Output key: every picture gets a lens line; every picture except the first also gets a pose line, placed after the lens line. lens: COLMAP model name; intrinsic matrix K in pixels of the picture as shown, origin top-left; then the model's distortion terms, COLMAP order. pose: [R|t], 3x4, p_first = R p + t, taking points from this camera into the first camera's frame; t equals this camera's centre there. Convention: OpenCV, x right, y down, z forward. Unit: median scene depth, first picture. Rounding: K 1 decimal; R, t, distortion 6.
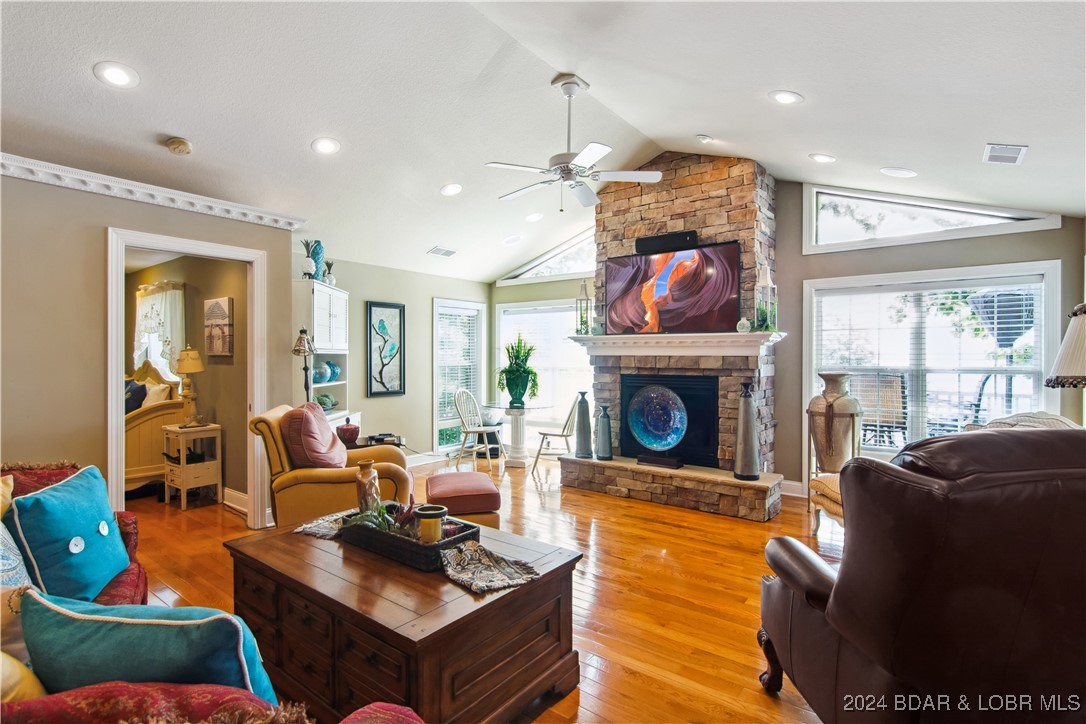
lens RADIAL K [[527.0, 0, 539.7], [0, 527.0, 358.7], [0, 0, 1]] dist [0.004027, -0.015230]
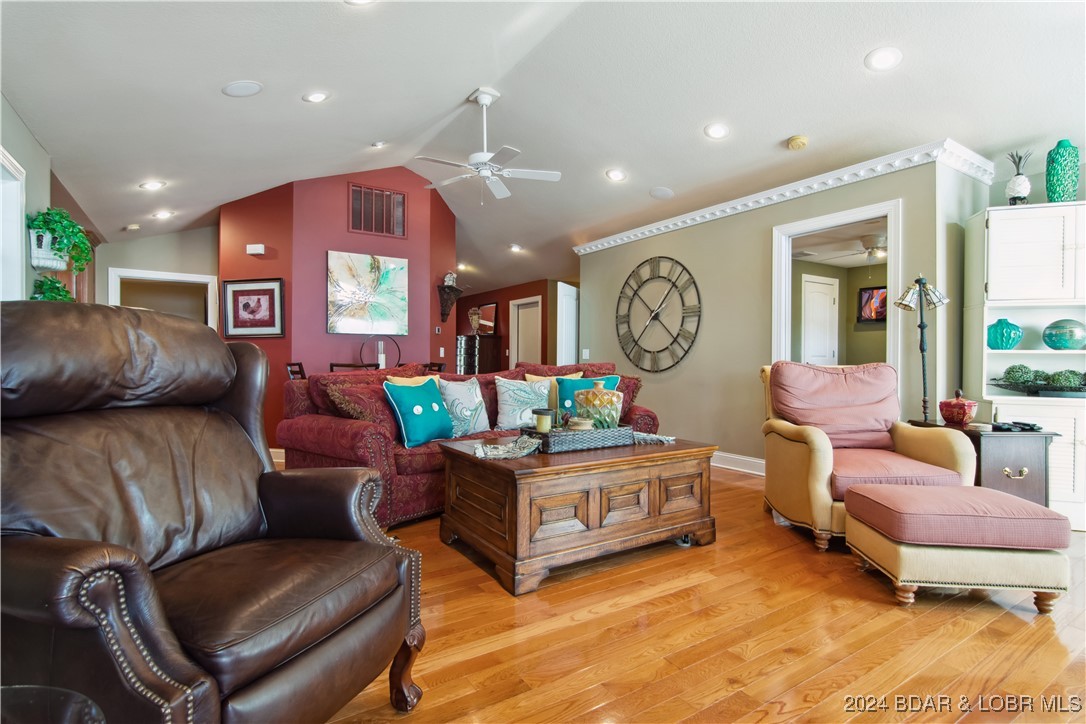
lens RADIAL K [[529.9, 0, 543.0], [0, 529.9, 362.0], [0, 0, 1]] dist [-0.004310, -0.000268]
pose [[-0.328690, 0.001676, -0.944436, 0.459297], [-0.010025, 0.999936, 0.005264, 0.066483], [0.944385, 0.011198, -0.328653, 0.613328]]
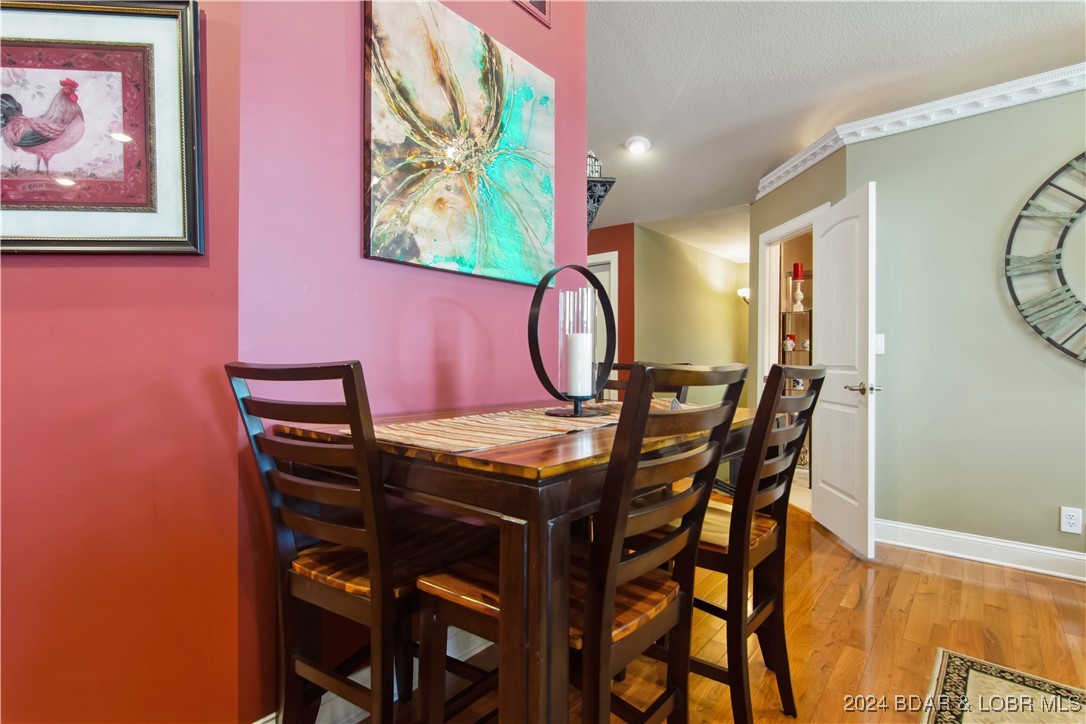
lens RADIAL K [[529.9, 0, 543.0], [0, 529.9, 362.0], [0, 0, 1]] dist [-0.004310, -0.000268]
pose [[-0.043249, -0.004337, -0.999055, -0.203019], [-0.003742, 0.999984, -0.004179, 0.079104], [0.999057, 0.003558, -0.043265, -0.135778]]
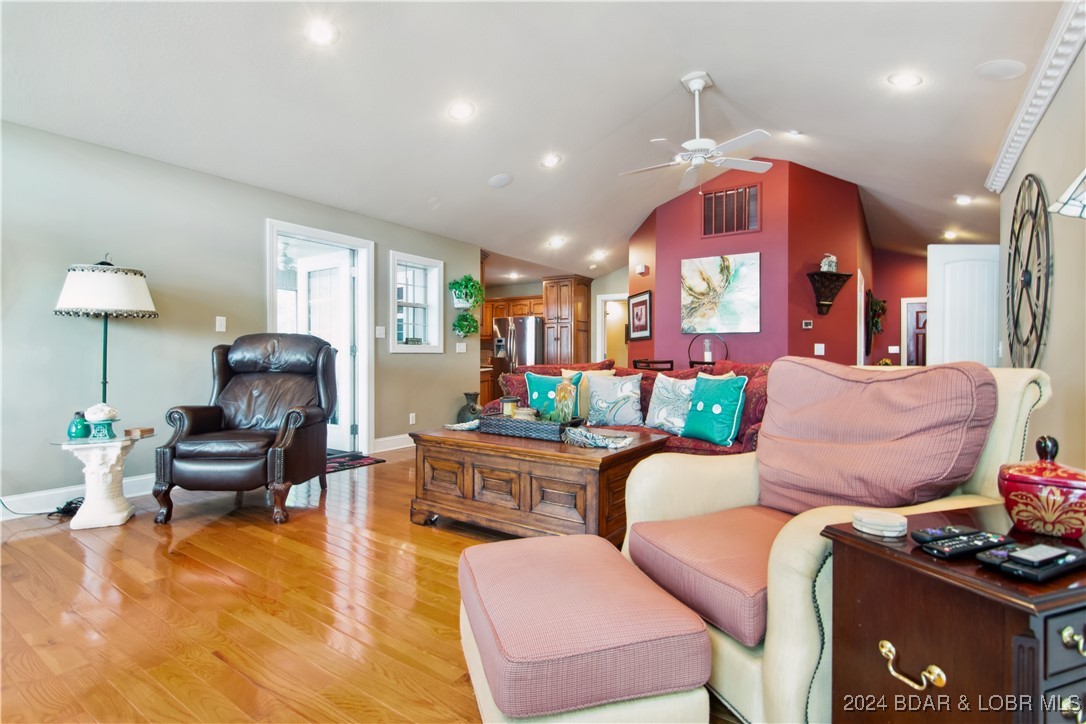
lens RADIAL K [[529.9, 0, 543.0], [0, 529.9, 362.0], [0, 0, 1]] dist [-0.004310, -0.000268]
pose [[-0.997621, -0.008134, -0.068460, -0.081653], [-0.009342, 0.999806, 0.017344, 0.064362], [0.068306, 0.017942, -0.997503, 1.092981]]
